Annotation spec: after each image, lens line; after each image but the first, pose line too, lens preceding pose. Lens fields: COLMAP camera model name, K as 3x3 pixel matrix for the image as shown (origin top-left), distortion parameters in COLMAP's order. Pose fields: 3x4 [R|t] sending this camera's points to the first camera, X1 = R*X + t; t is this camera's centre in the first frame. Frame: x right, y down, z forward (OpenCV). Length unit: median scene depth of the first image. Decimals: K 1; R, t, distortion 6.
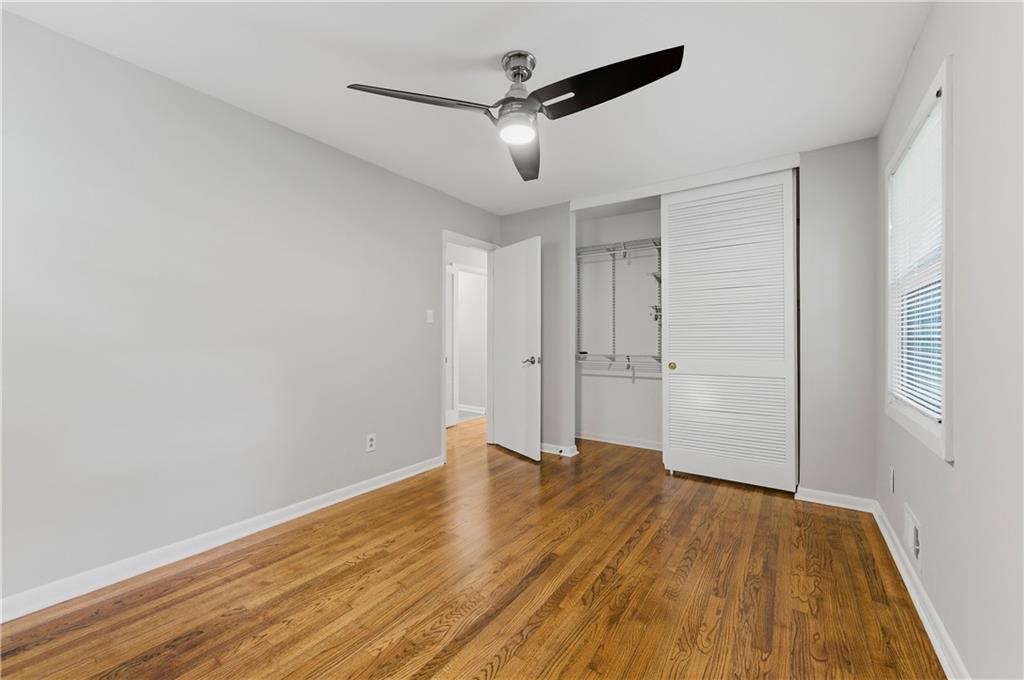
lens RADIAL K [[411.9, 0, 512.0], [0, 411.9, 340.0], [0, 0, 1]] dist [-0.000453, -0.000094]
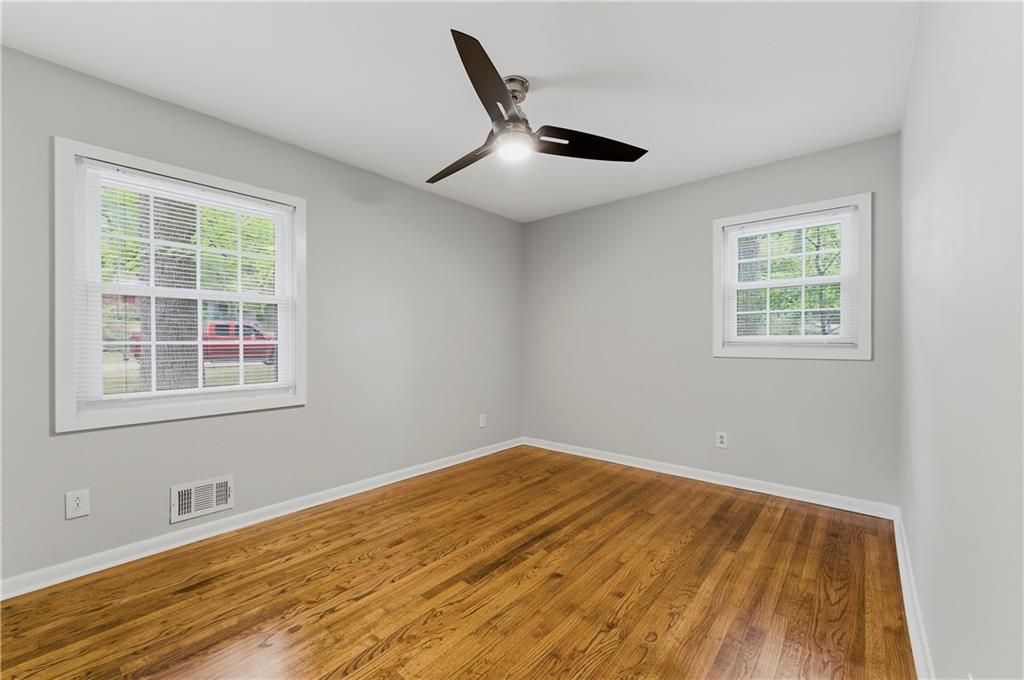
lens RADIAL K [[411.9, 0, 512.0], [0, 411.9, 340.0], [0, 0, 1]] dist [-0.000453, -0.000094]
pose [[-0.994582, -0.000465, 0.103954, -0.084297], [-0.000215, 0.999997, 0.002415, -0.010514], [-0.103955, 0.002379, -0.994579, 1.878717]]
